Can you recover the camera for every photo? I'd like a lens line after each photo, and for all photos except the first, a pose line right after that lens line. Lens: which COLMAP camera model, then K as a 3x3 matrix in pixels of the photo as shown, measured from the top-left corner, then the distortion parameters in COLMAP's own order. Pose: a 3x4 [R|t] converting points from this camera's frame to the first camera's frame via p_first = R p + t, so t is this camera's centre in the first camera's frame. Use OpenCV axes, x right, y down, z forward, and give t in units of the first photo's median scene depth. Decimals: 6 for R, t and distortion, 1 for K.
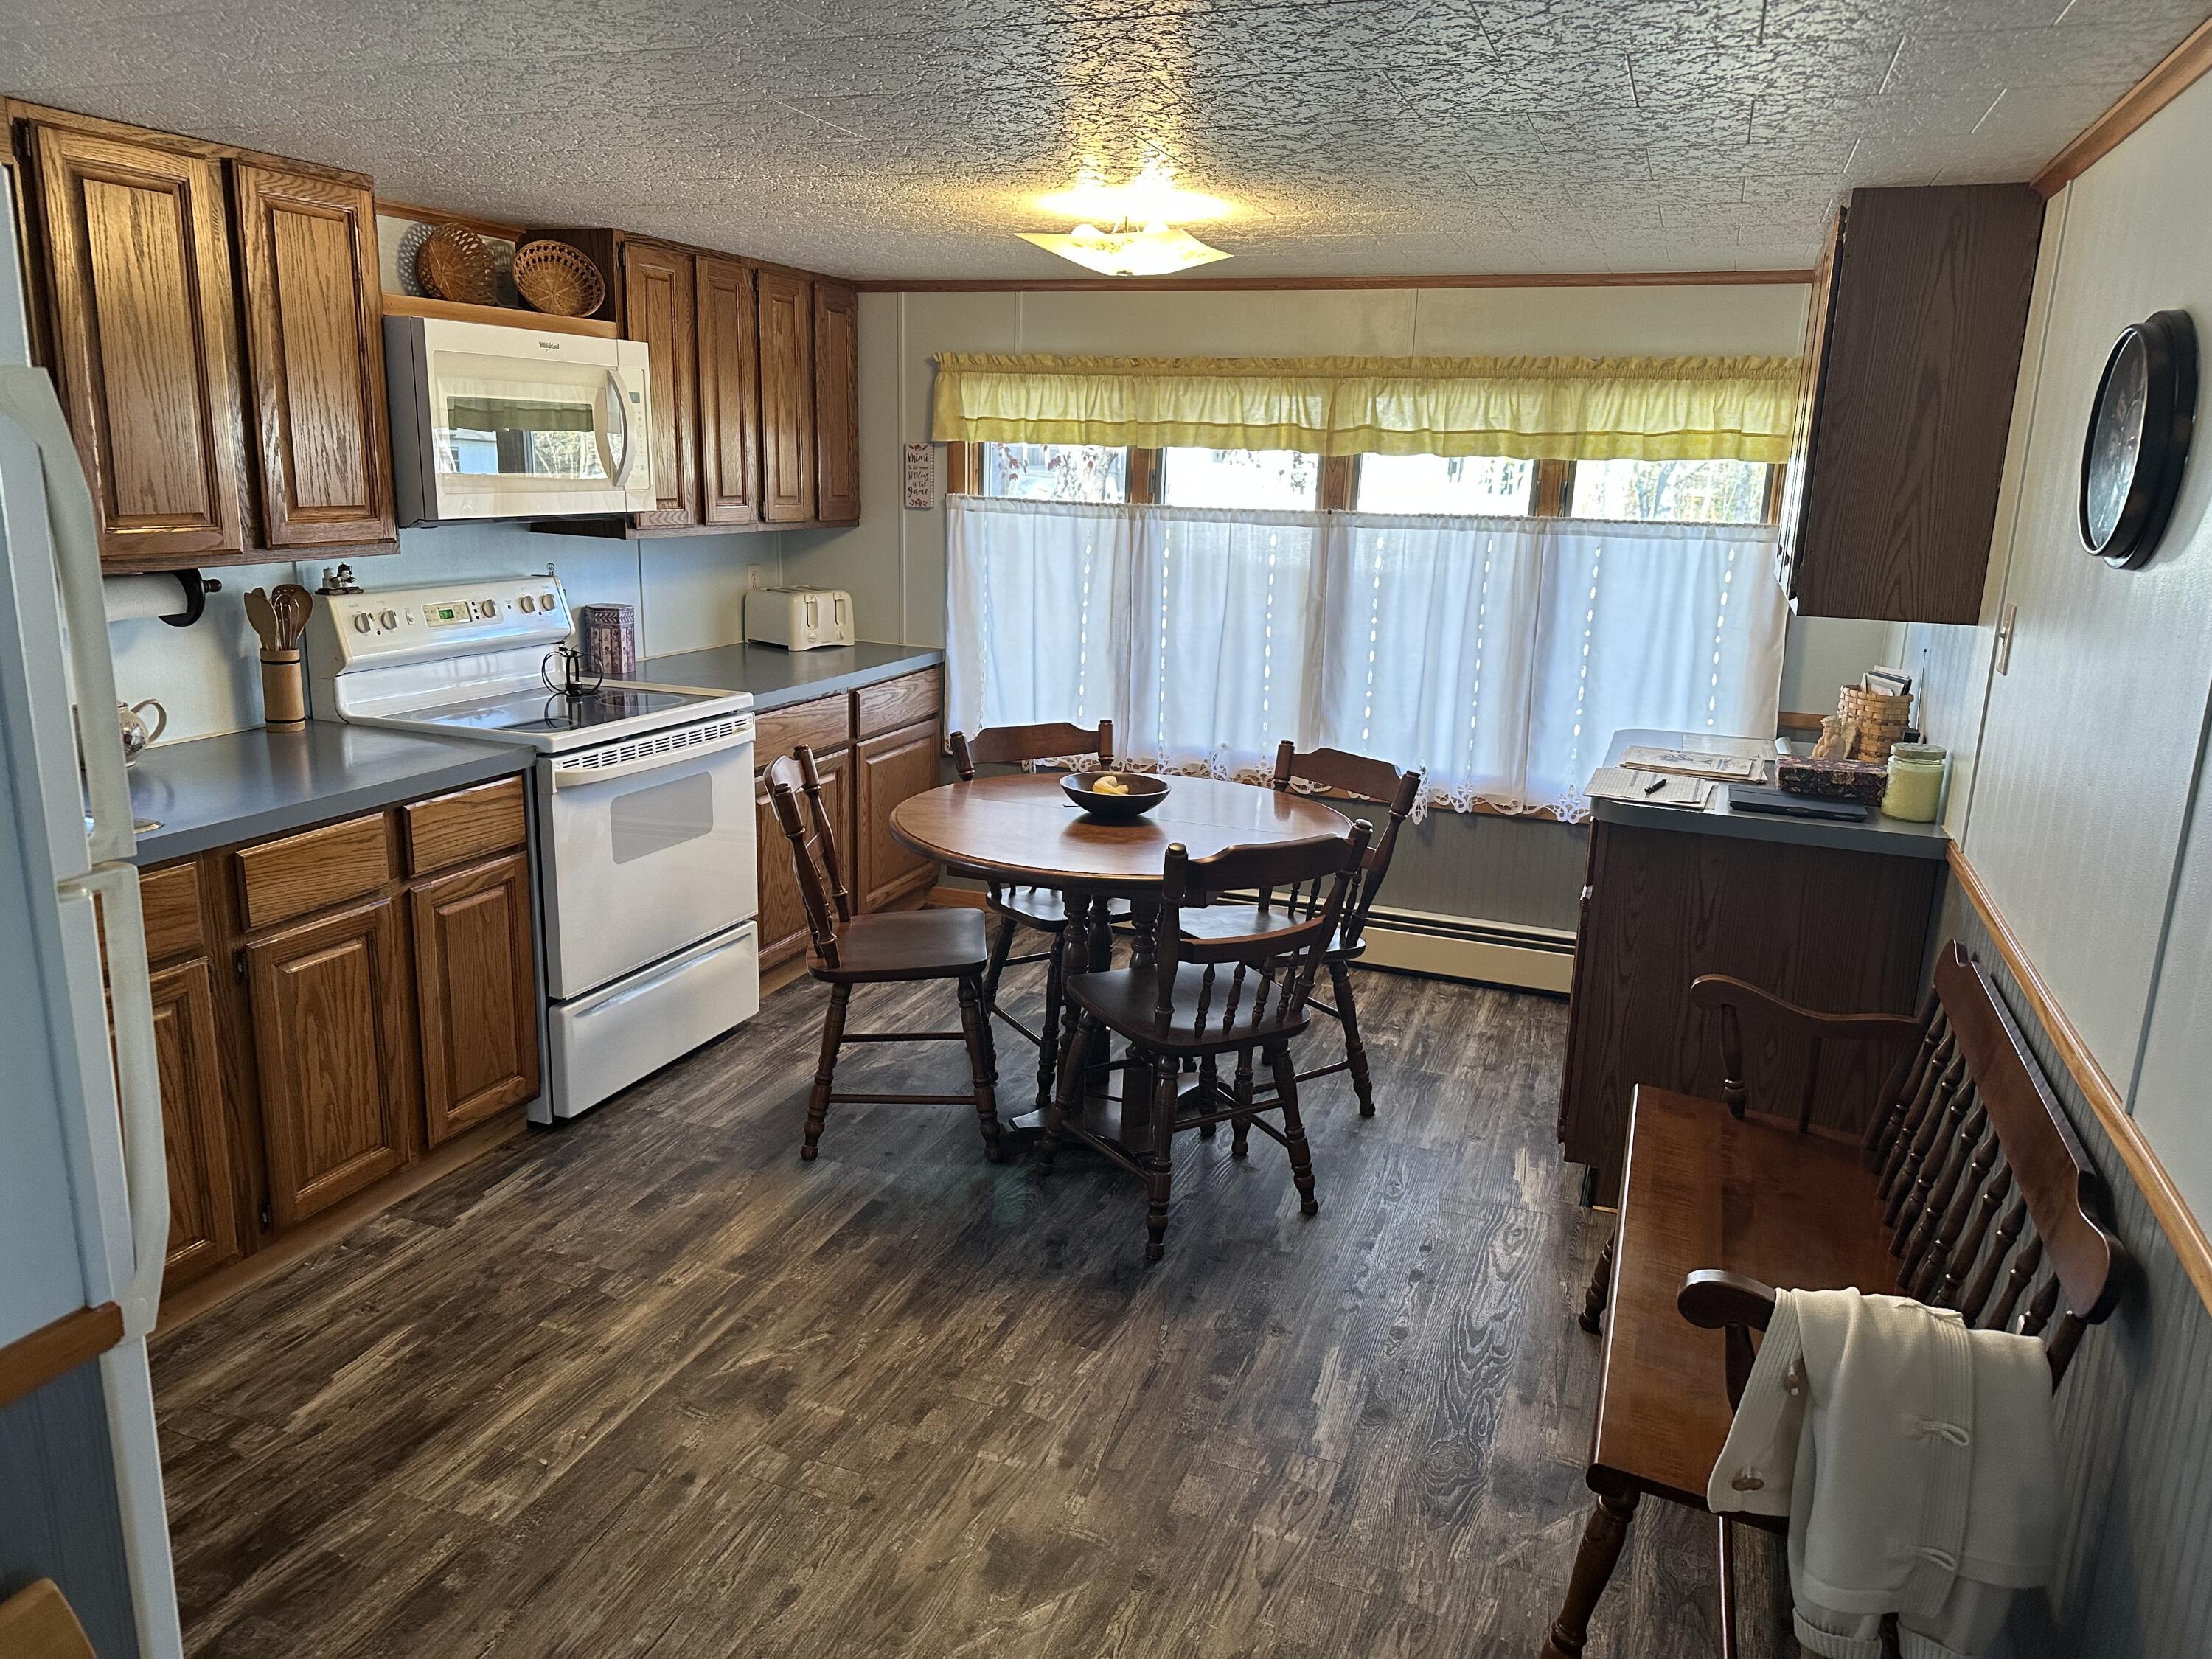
lens RADIAL K [[1548.9, 0, 1106.0], [0, 1548.9, 829.5], [0, 0, 1]] dist [0.095573, -0.134948]
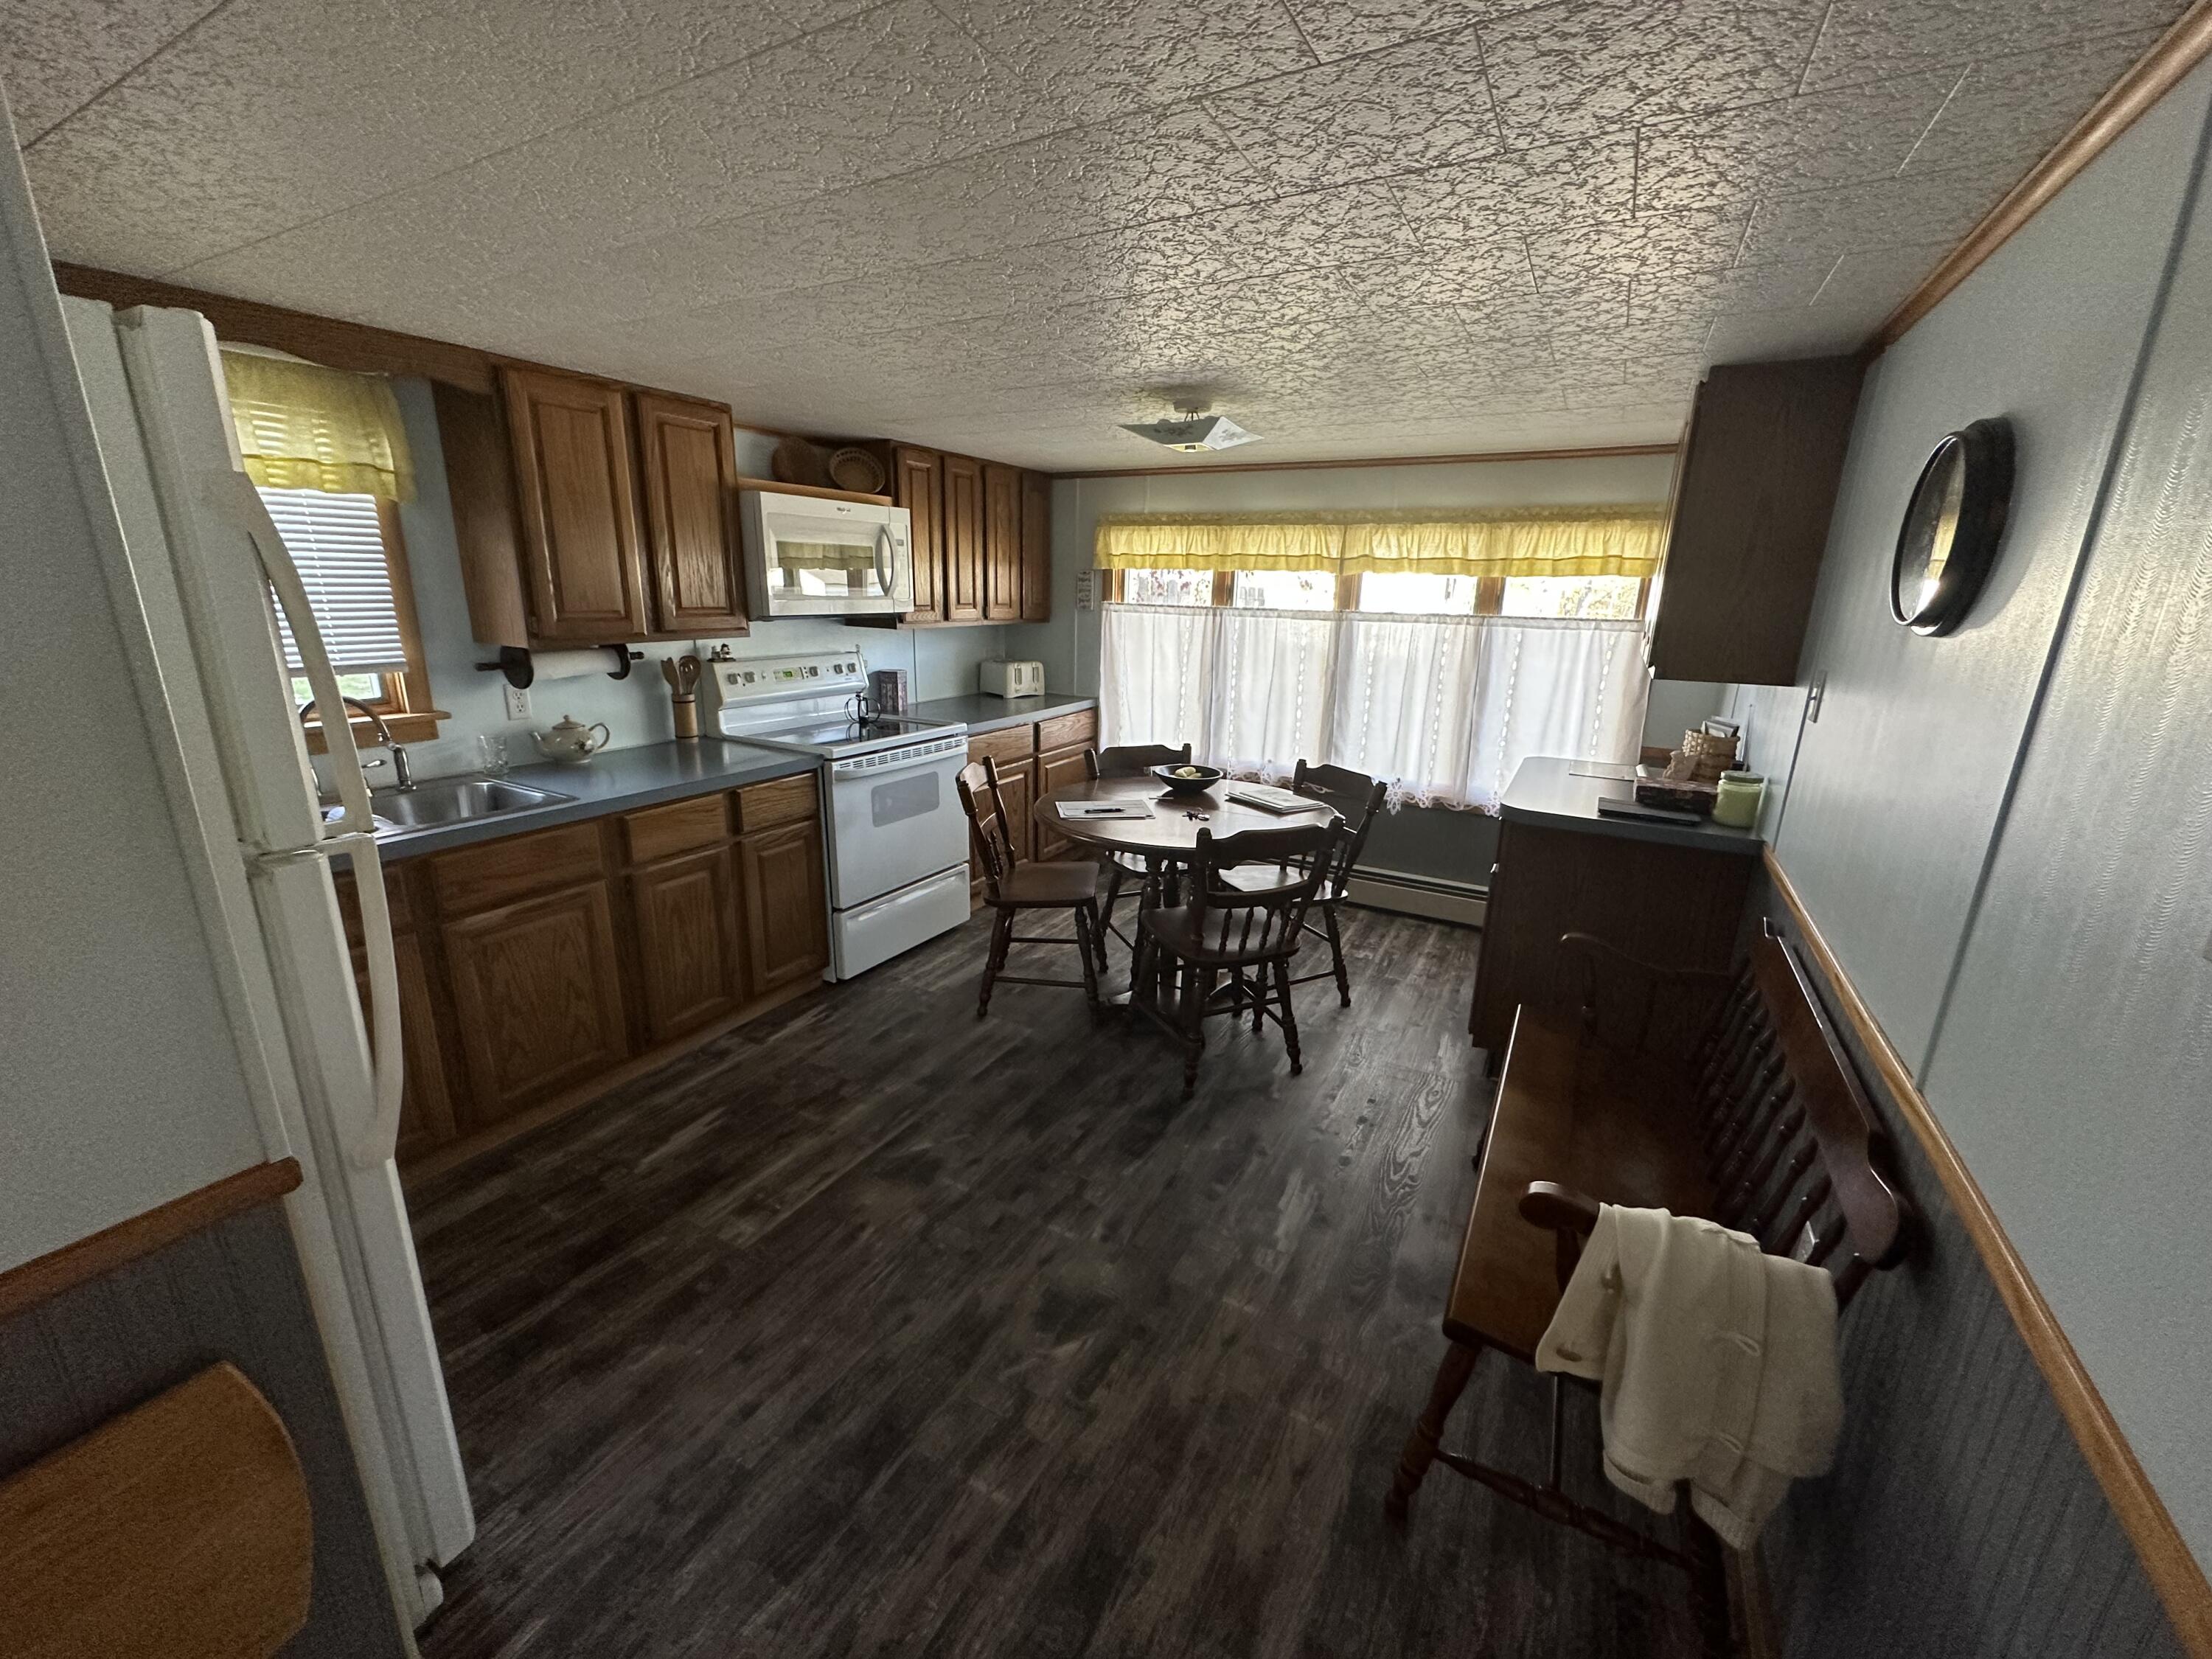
lens RADIAL K [[885.3, 0, 1110.3], [0, 885.3, 831.3], [0, 0, 1]] dist [-0.000718, -0.000146]
pose [[0.989741, 0.030958, -0.139480, 0.066141], [-0.026757, 0.999133, 0.031894, -0.011042], [0.140347, -0.027835, 0.989711, 0.130402]]
